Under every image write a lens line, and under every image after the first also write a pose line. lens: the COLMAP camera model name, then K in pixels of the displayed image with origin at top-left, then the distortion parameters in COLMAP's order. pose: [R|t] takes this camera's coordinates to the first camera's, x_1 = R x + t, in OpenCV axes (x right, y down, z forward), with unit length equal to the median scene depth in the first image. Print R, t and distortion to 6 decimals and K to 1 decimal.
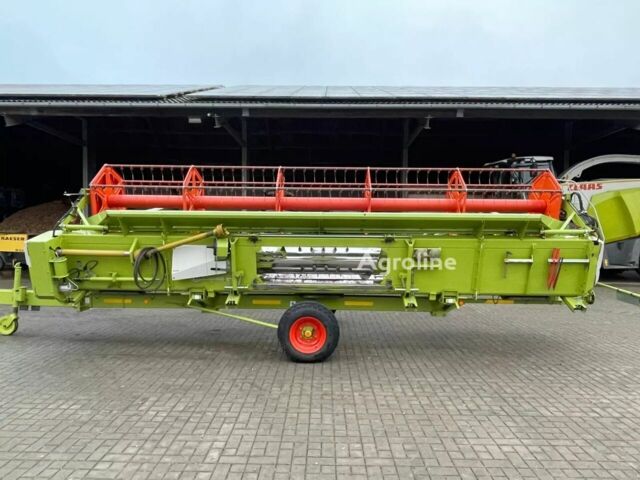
lens RADIAL K [[503.8, 0, 320.0], [0, 503.8, 240.0], [0, 0, 1]] dist [-0.005471, -0.007666]
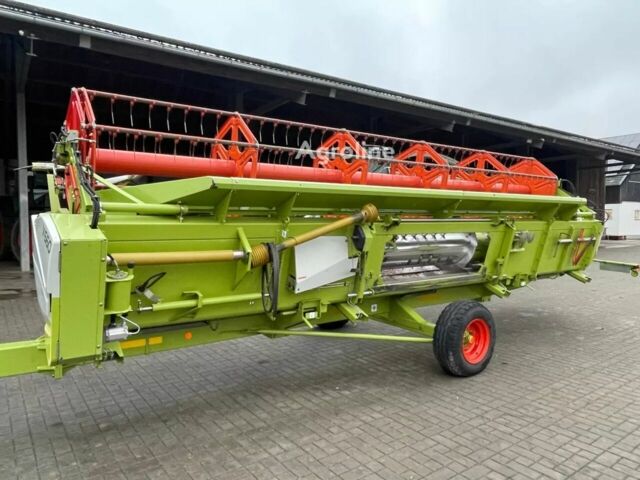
lens RADIAL K [[503.8, 0, 320.0], [0, 503.8, 240.0], [0, 0, 1]] dist [-0.005471, -0.007666]
pose [[0.742535, -0.036950, 0.668787, -0.687621], [0.017657, 0.999210, 0.035601, -0.008348], [-0.669574, -0.014626, 0.742601, 0.513968]]
